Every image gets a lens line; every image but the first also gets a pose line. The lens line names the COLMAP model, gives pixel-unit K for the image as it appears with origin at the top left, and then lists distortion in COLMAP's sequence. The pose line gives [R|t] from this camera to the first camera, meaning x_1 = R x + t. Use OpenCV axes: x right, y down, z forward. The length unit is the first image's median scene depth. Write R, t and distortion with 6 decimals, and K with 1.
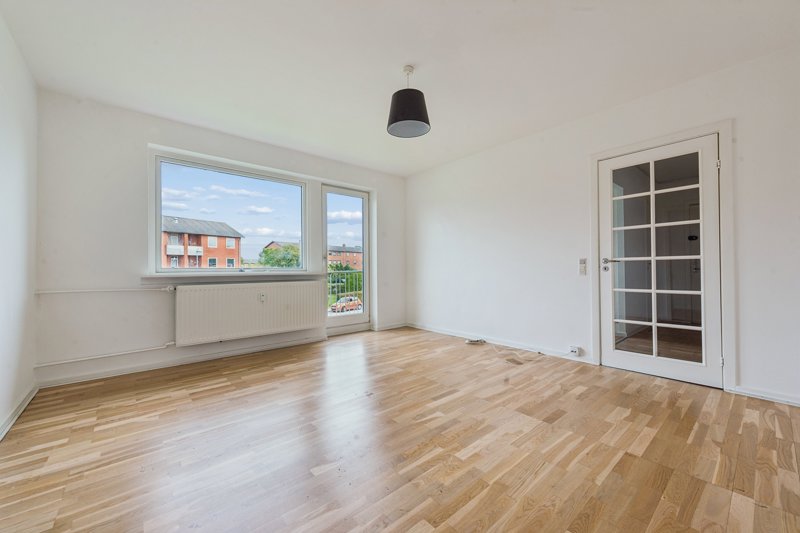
lens RADIAL K [[312.6, 0, 401.9], [0, 312.6, 265.2], [0, 0, 1]] dist [0.018440, -0.006627]
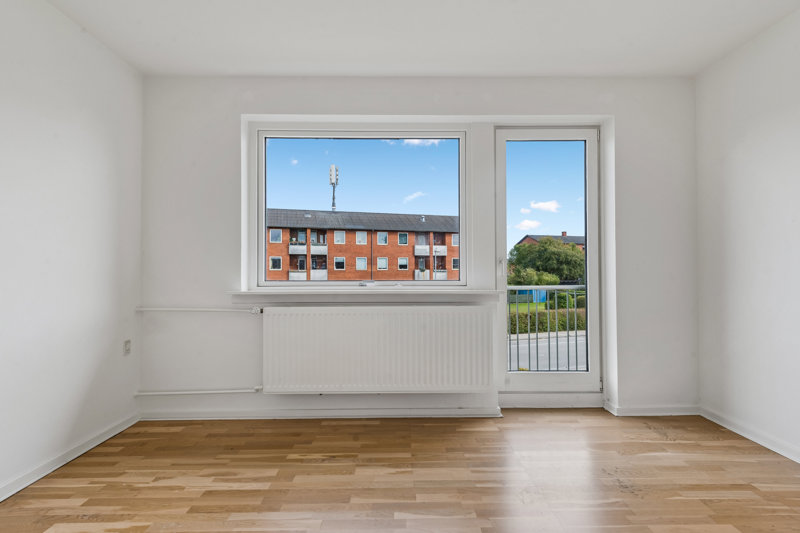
lens RADIAL K [[408.1, 0, 401.2], [0, 408.1, 264.4], [0, 0, 1]] dist [0.013833, -0.001353]
pose [[0.765594, -0.006353, -0.643292, 0.122903], [0.004339, 0.999979, -0.004712, -0.027551], [0.643309, 0.000816, 0.765606, 0.552209]]
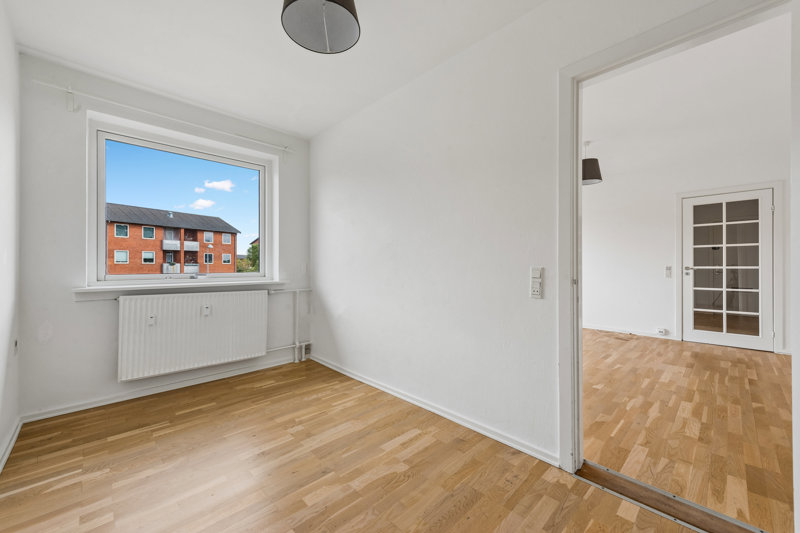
lens RADIAL K [[315.3, 0, 404.8], [0, 315.3, 265.2], [0, 0, 1]] dist [0.007714, -0.000371]
pose [[0.998015, 0.008252, 0.062431, -0.799749], [-0.008892, 0.999911, 0.009989, -0.034173], [-0.062343, -0.010524, 0.997999, -0.401624]]
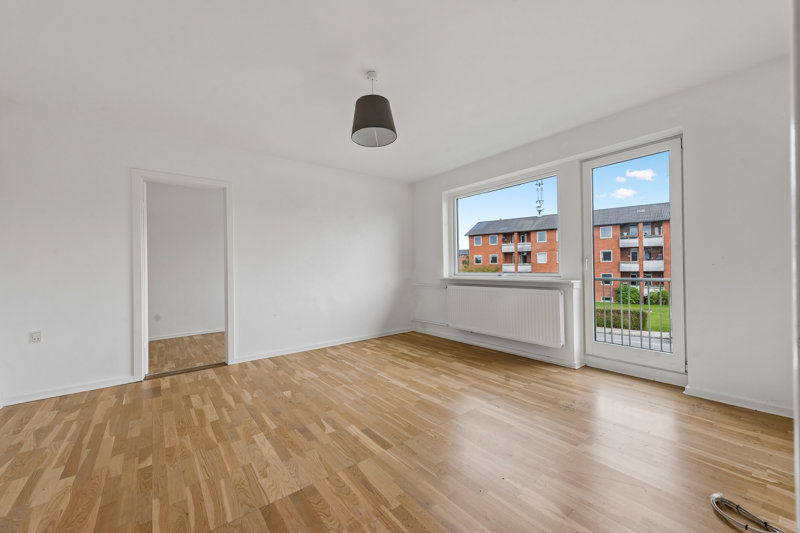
lens RADIAL K [[312.6, 0, 401.9], [0, 312.6, 265.2], [0, 0, 1]] dist [0.018440, -0.006627]
pose [[-0.042510, 0.003892, -0.999088, 0.823198], [0.028116, 0.999601, 0.002698, -0.040806], [0.998700, -0.027976, -0.042602, 0.948316]]
